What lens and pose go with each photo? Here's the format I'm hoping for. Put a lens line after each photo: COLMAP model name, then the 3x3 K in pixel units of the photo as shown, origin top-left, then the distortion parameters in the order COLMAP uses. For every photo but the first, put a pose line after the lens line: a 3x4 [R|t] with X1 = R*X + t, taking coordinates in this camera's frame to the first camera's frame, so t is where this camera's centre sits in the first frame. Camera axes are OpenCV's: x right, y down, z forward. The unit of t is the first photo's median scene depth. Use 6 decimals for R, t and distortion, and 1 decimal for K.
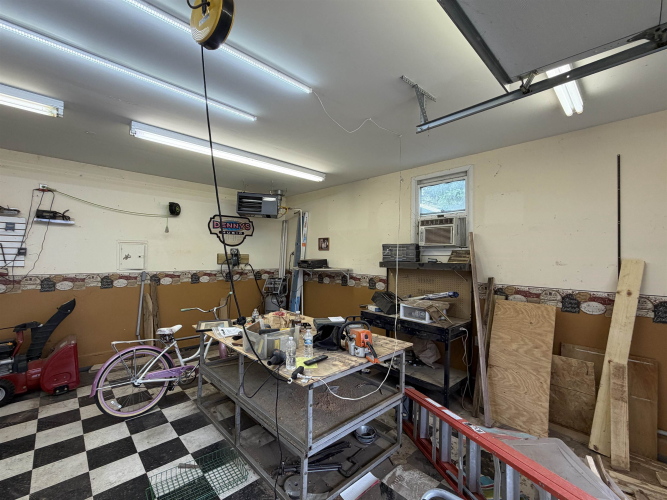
lens RADIAL K [[289.8, 0, 333.5], [0, 289.8, 250.0], [0, 0, 1]] dist [0.000436, -0.000096]
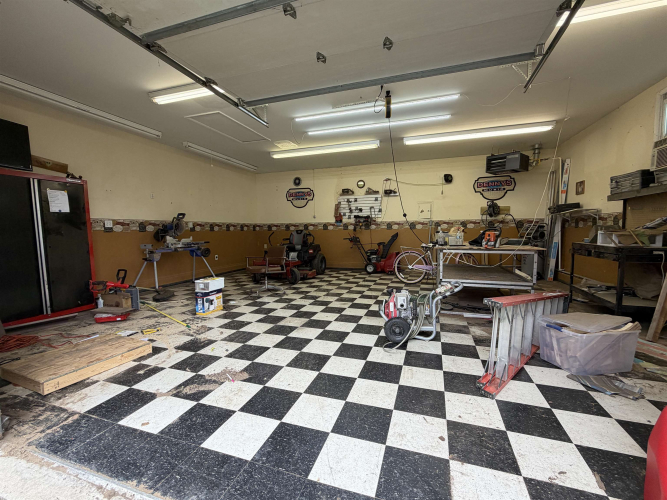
lens RADIAL K [[289.8, 0, 333.5], [0, 289.8, 250.0], [0, 0, 1]] dist [0.000436, -0.000096]
pose [[0.459569, 0.043216, -0.887090, 0.529219], [0.032615, 0.997321, 0.065483, 0.111674], [0.887543, -0.059026, 0.456928, -0.241387]]
